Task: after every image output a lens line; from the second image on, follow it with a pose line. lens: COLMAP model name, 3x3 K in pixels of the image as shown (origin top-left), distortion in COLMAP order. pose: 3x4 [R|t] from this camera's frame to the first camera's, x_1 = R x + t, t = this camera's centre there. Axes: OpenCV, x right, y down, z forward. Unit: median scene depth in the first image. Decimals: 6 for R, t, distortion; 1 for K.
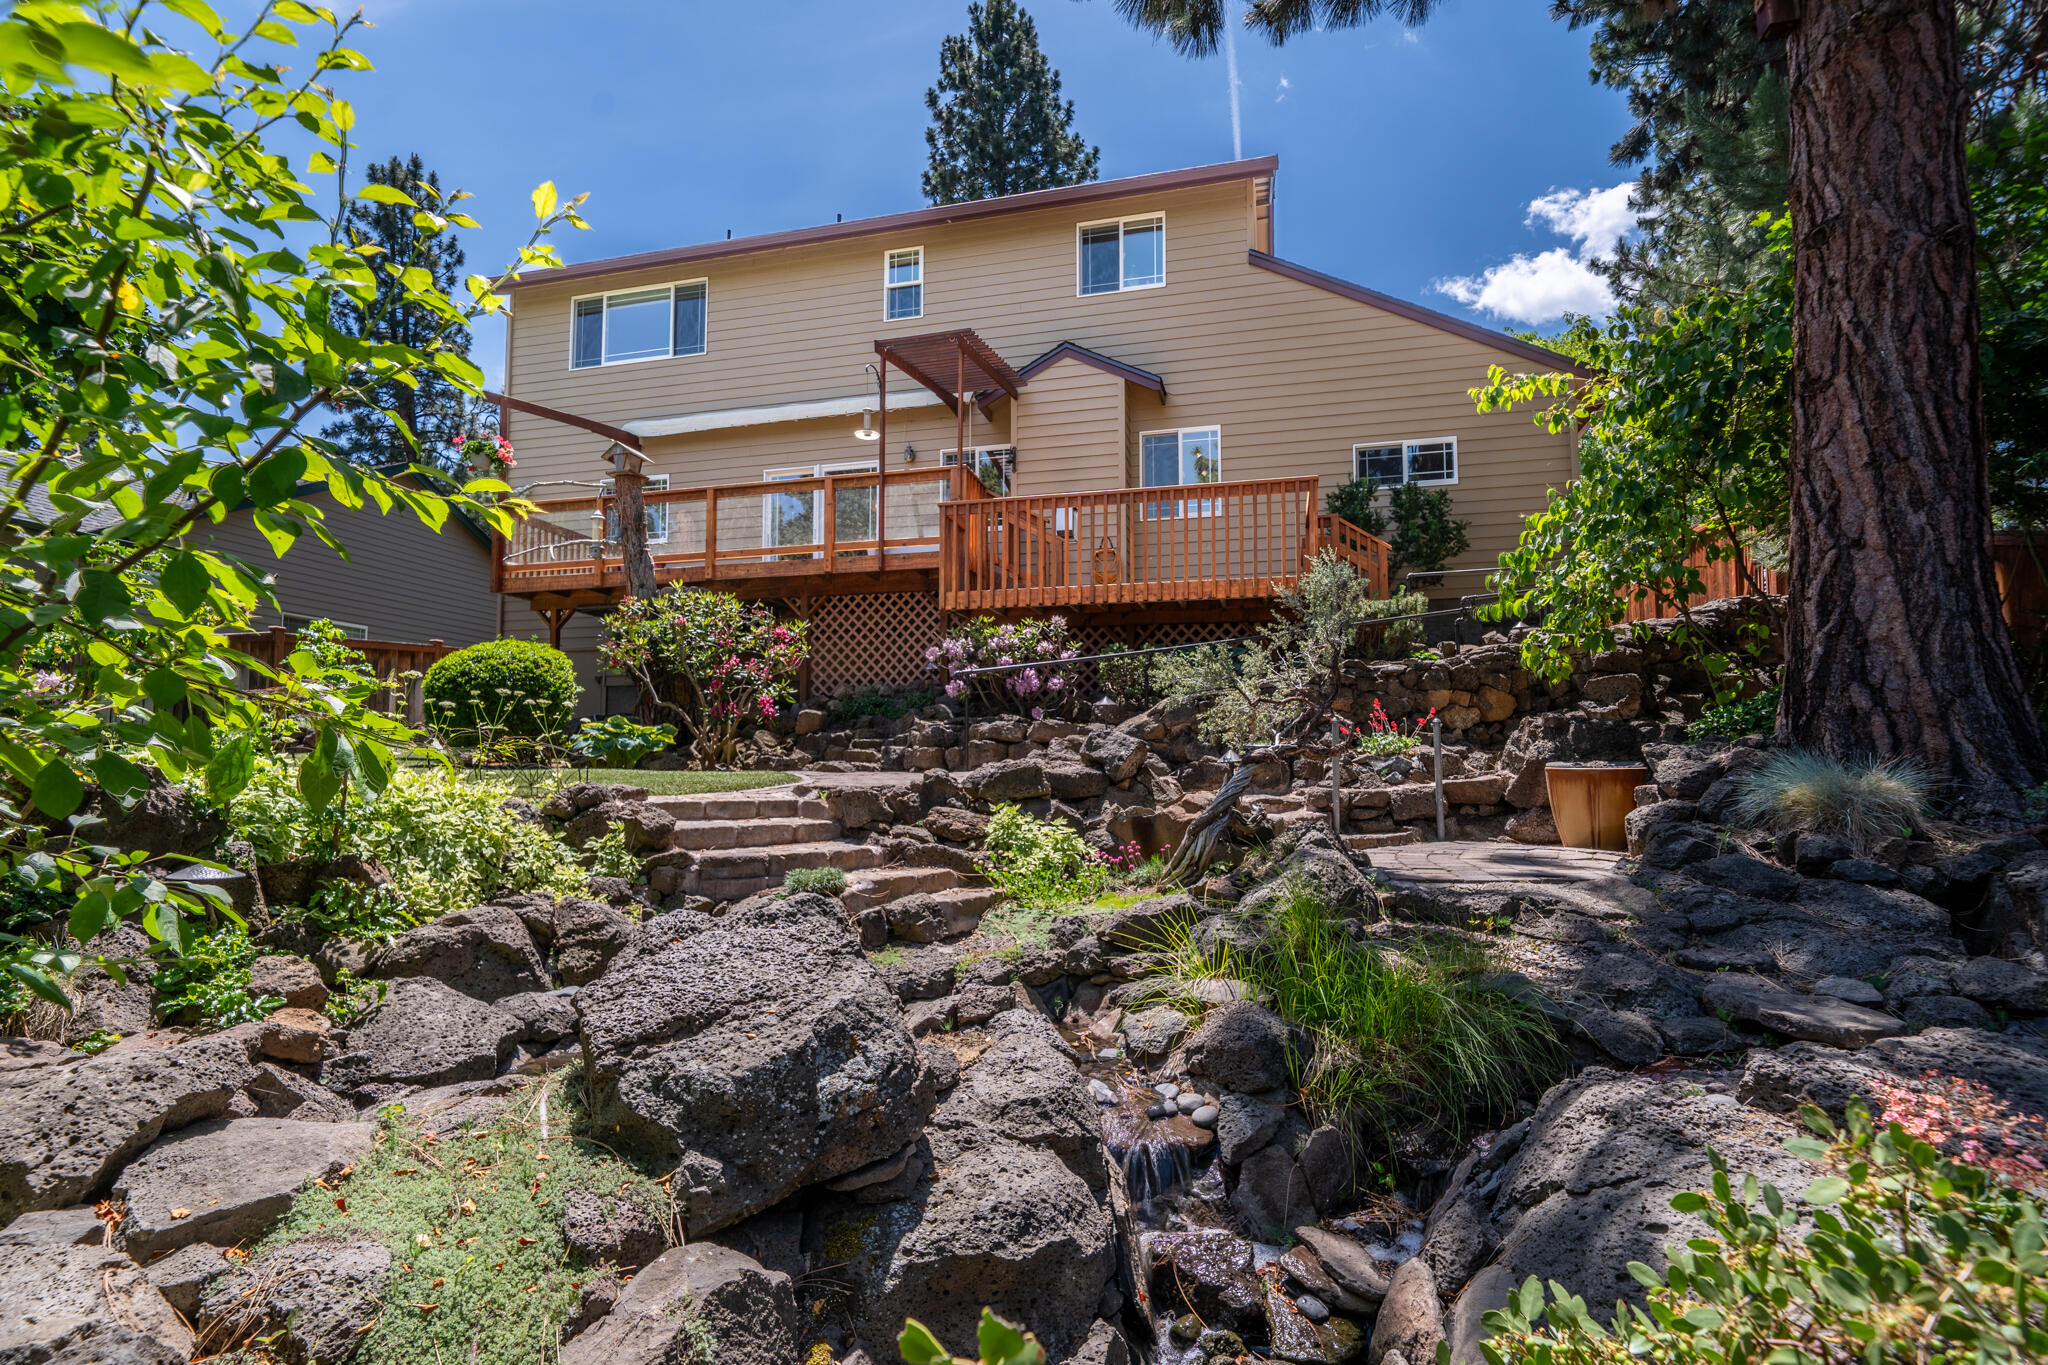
lens RADIAL K [[1002.0, 0, 977.6], [0, 1002.0, 660.8], [0, 0, 1]] dist [0.005492, 0.001971]
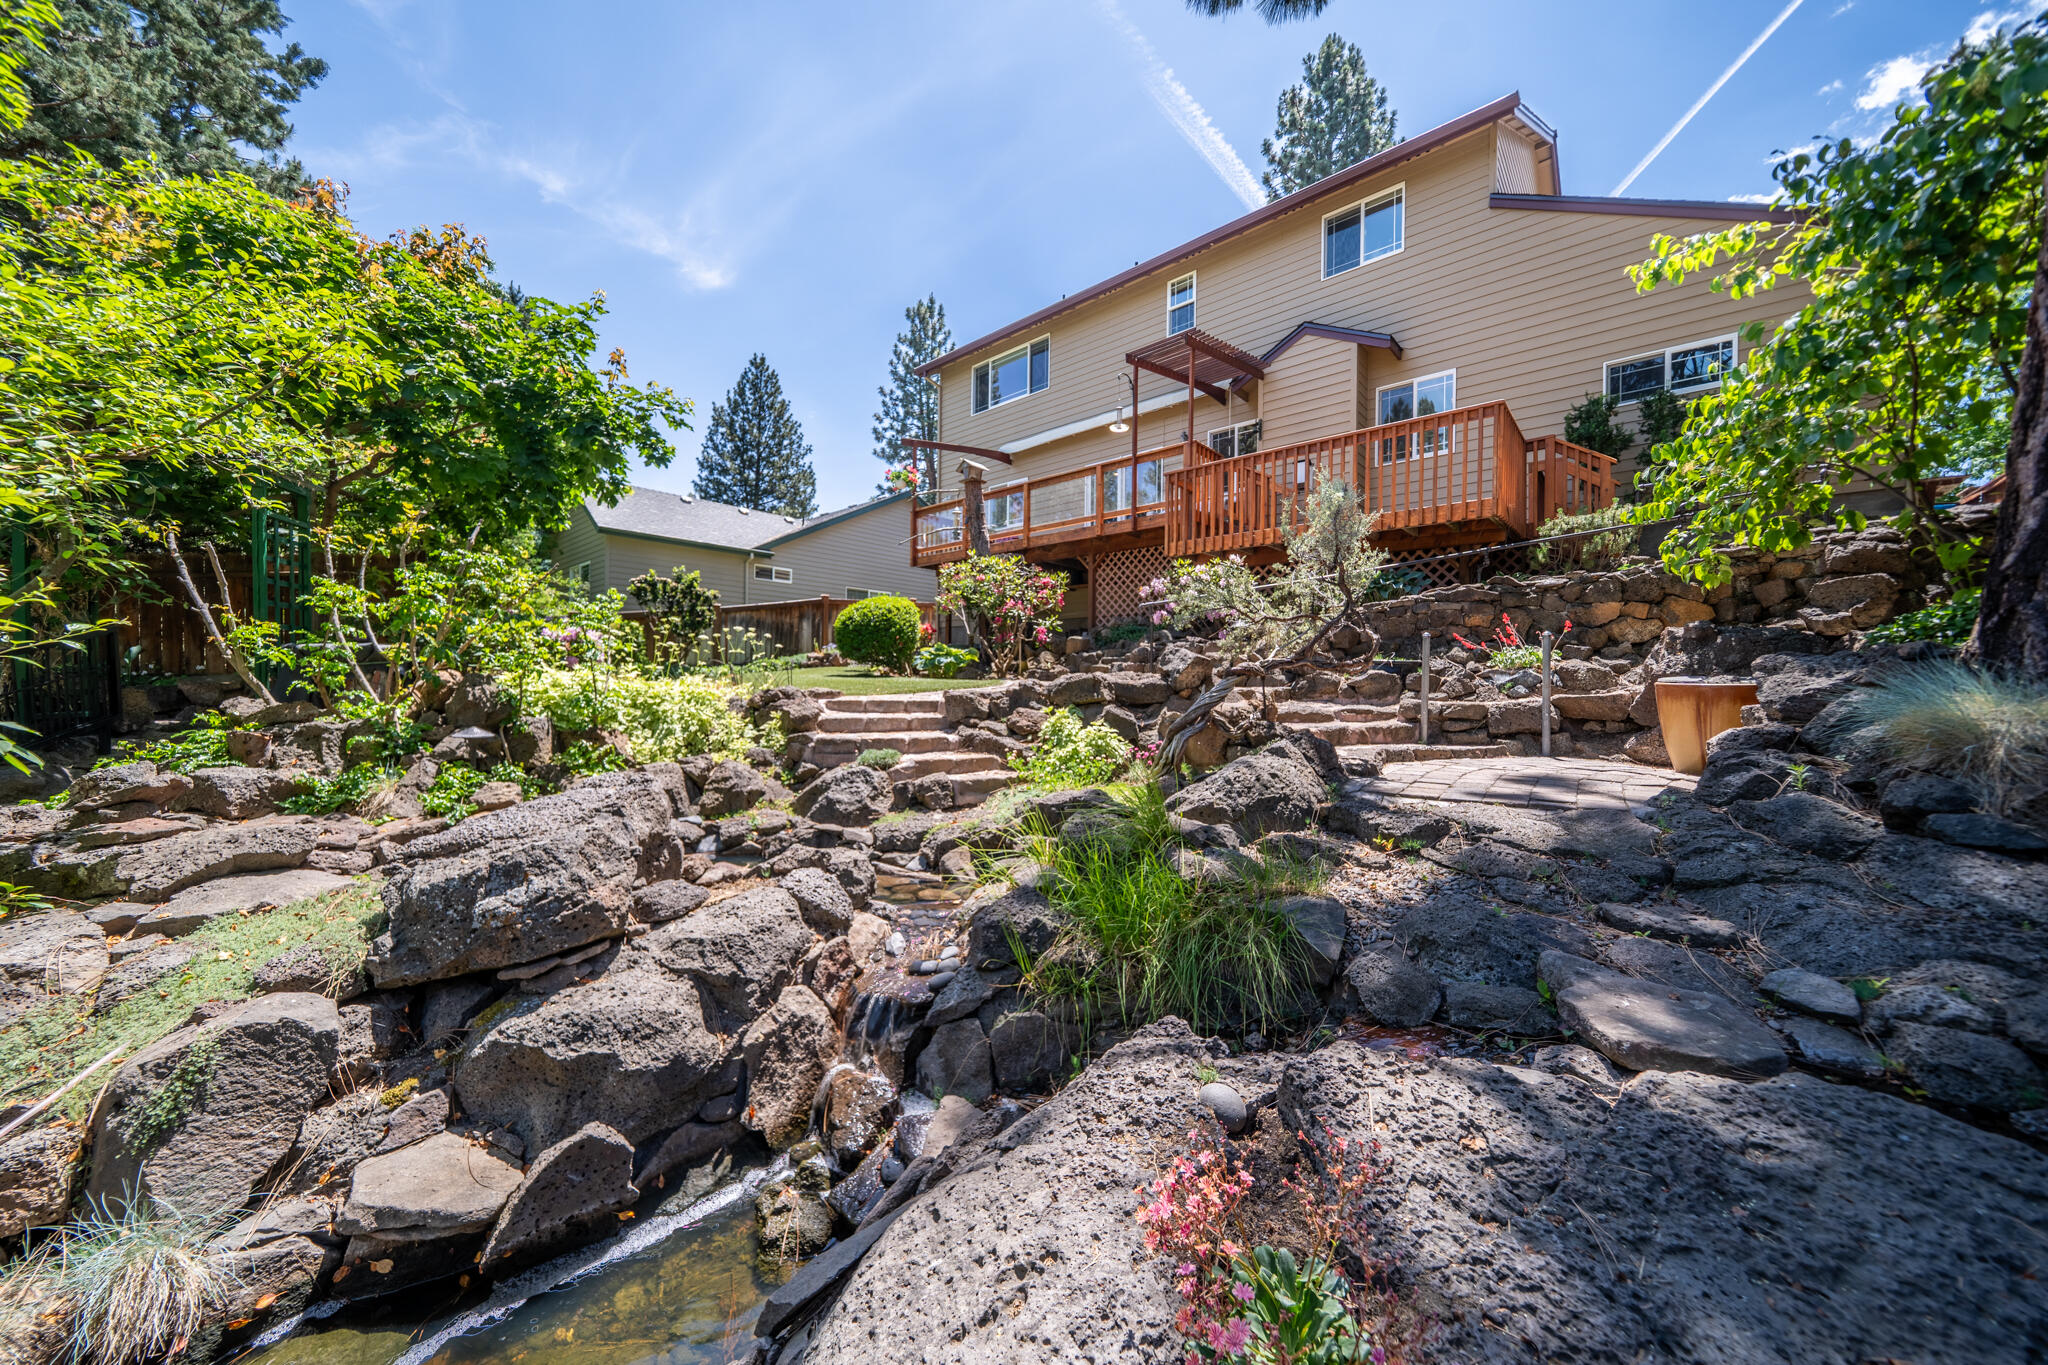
lens RADIAL K [[692.3, 0, 1025.0], [0, 692.3, 664.7], [0, 0, 1]] dist [-0.005446, 0.000030]
pose [[0.889382, -0.002478, -0.457158, 0.378076], [0.041907, 0.996217, 0.076129, 0.020831], [0.455240, -0.086866, 0.886121, 0.208180]]
